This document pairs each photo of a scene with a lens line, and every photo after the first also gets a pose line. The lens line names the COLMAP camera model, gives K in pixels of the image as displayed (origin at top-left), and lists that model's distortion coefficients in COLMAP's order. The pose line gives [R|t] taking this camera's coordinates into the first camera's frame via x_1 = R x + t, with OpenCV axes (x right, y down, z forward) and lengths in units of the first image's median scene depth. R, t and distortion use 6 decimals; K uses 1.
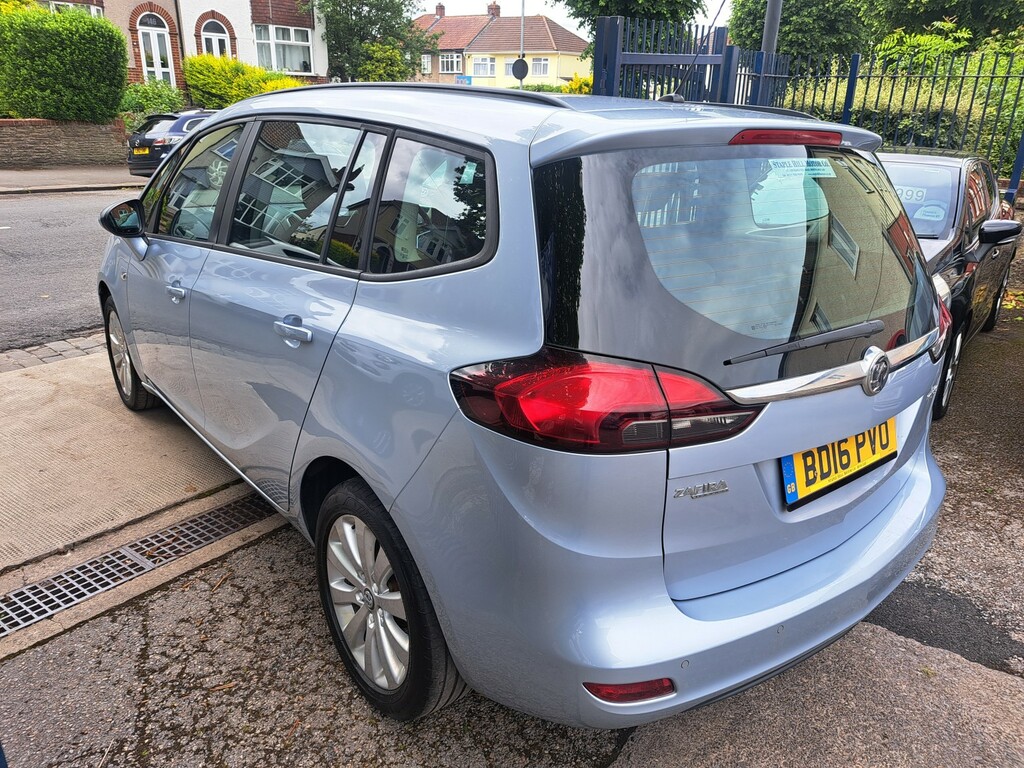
lens RADIAL K [[771.0, 0, 514.0], [0, 771.0, 387.5], [0, 0, 1]] dist [0.019860, -0.022709]
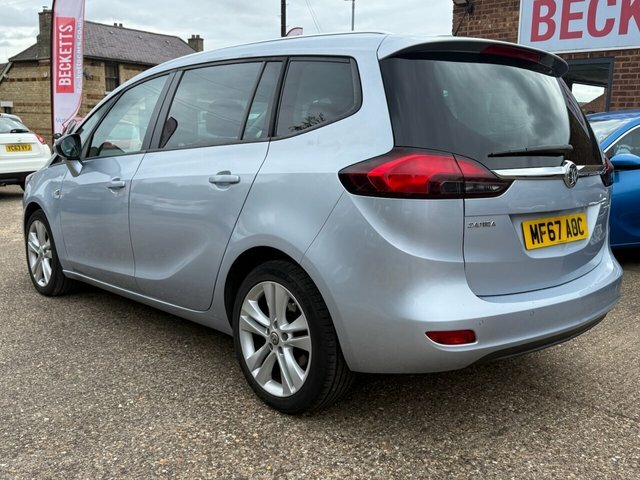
lens RADIAL K [[639.7, 0, 320.5], [0, 639.7, 238.5], [0, 0, 1]] dist [0.021256, 0.000000]
pose [[0.997908, -0.021217, 0.061070, -0.223771], [0.031910, 0.983179, -0.179837, 0.413115], [-0.056227, 0.181409, 0.981799, -0.436540]]
